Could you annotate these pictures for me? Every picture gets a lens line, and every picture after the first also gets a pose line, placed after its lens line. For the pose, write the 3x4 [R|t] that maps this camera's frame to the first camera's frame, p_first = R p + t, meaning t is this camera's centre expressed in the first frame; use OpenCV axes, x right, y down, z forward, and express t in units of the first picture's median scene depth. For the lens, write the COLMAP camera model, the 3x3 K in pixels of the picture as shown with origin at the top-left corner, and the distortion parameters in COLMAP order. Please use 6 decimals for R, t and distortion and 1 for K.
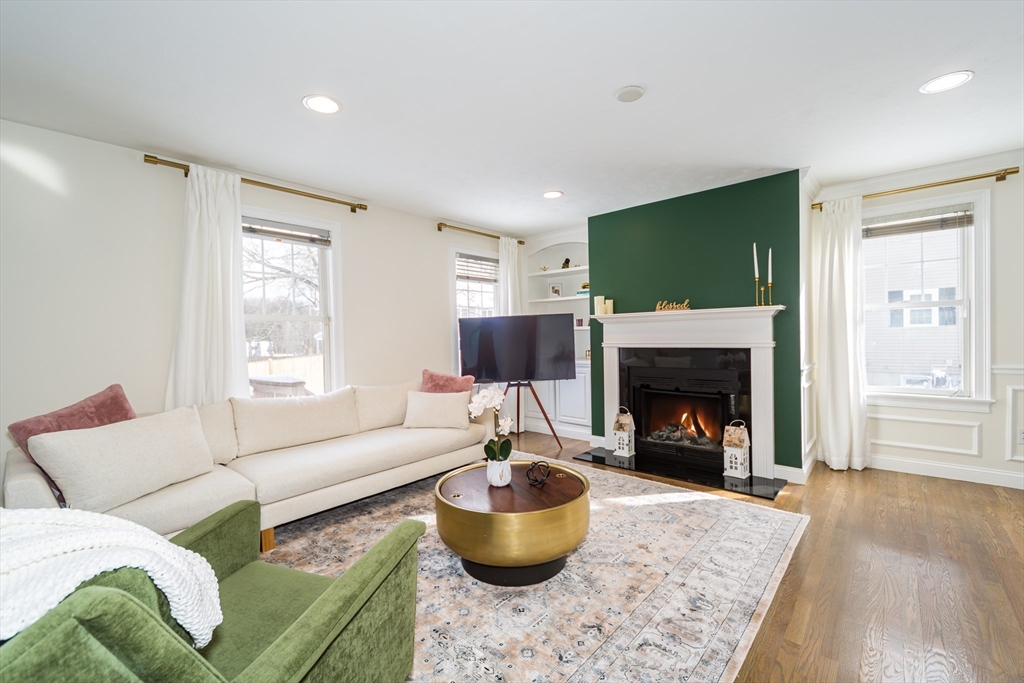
lens RADIAL K [[429.4, 0, 512.0], [0, 429.4, 341.5], [0, 0, 1]] dist [0.006646, -0.000053]
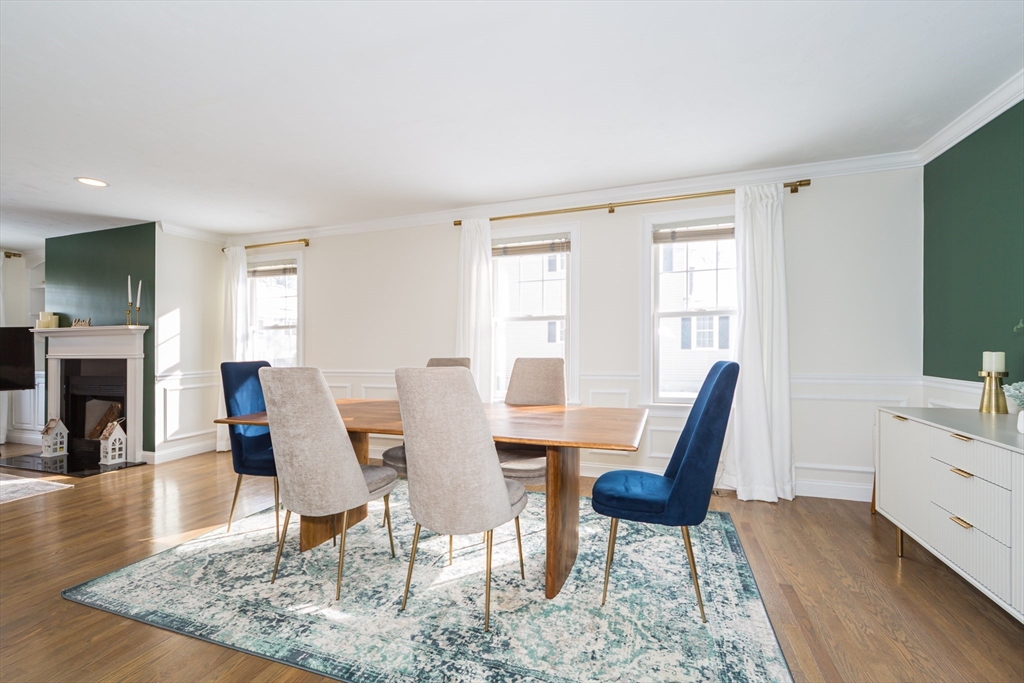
lens RADIAL K [[429.4, 0, 512.0], [0, 429.4, 341.5], [0, 0, 1]] dist [0.006646, -0.000053]
pose [[0.926234, 0.015032, 0.376650, 1.036550], [-0.002172, 0.999401, -0.034544, 0.006285], [-0.376943, 0.031178, 0.925711, -0.535647]]
